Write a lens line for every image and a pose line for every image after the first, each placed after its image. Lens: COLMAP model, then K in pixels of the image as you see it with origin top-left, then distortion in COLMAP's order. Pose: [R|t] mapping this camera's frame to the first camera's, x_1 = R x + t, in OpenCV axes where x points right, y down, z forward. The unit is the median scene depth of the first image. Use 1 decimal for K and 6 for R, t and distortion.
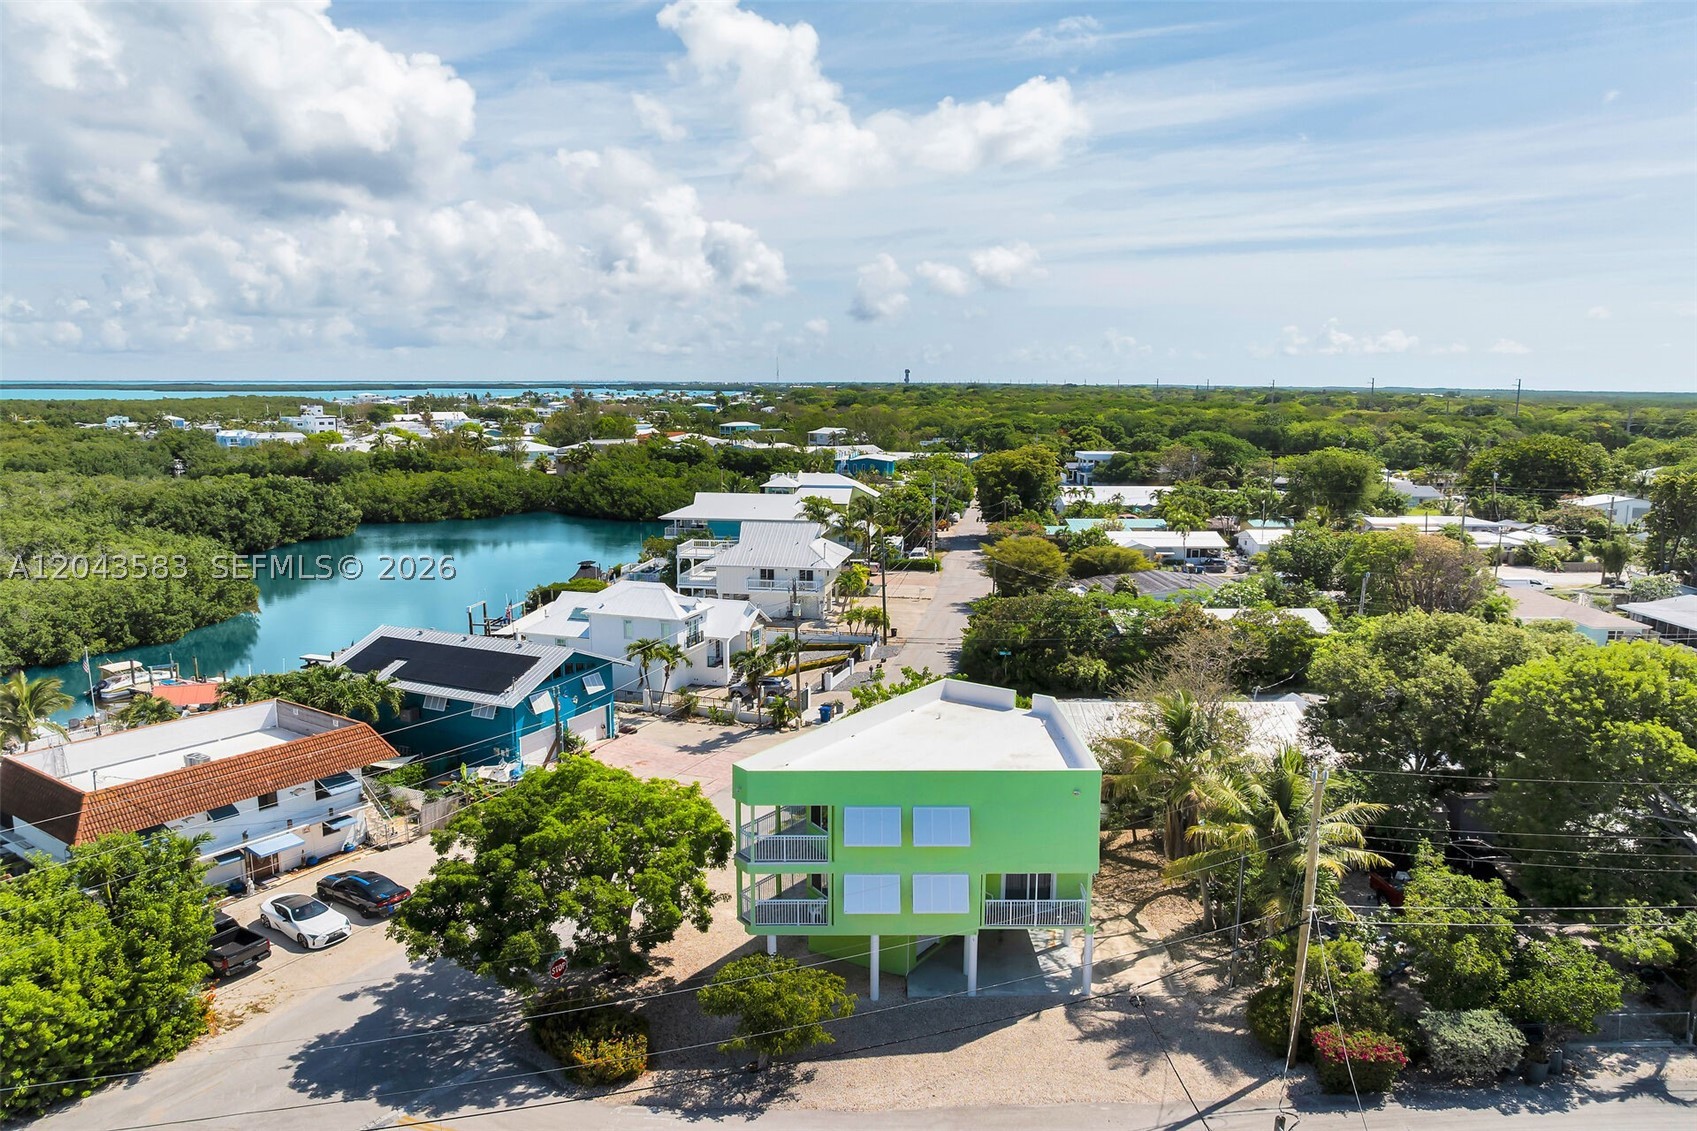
lens RADIAL K [[1228.5, 0, 851.9], [0, 1228.5, 510.9], [0, 0, 1]] dist [-0.028718, 0.001428]
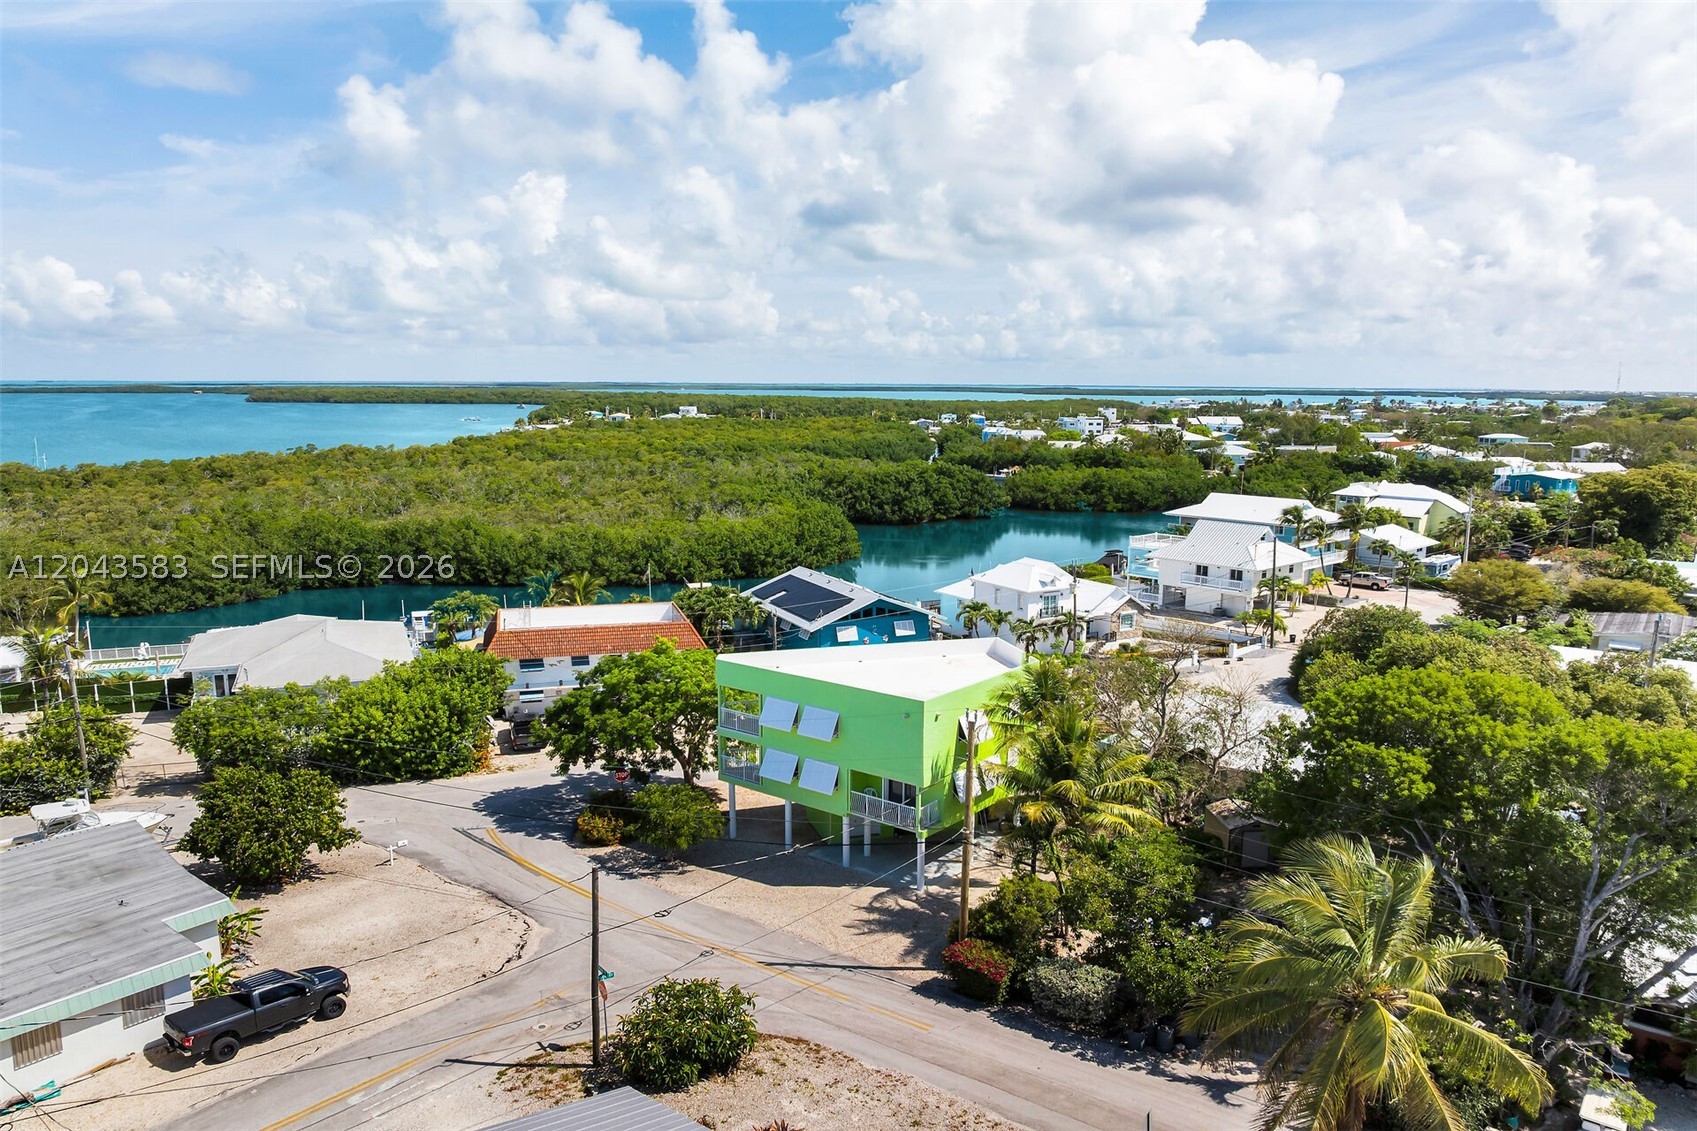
lens RADIAL K [[1203.4, 0, 848.5], [0, 1203.4, 565.5], [0, 0, 1]] dist [-0.002863, -0.000627]
pose [[0.784014, 0.095219, -0.613397, 0.133438], [-0.069722, 0.995420, 0.065406, 0.000455], [0.616815, -0.008512, 0.787062, 0.001383]]
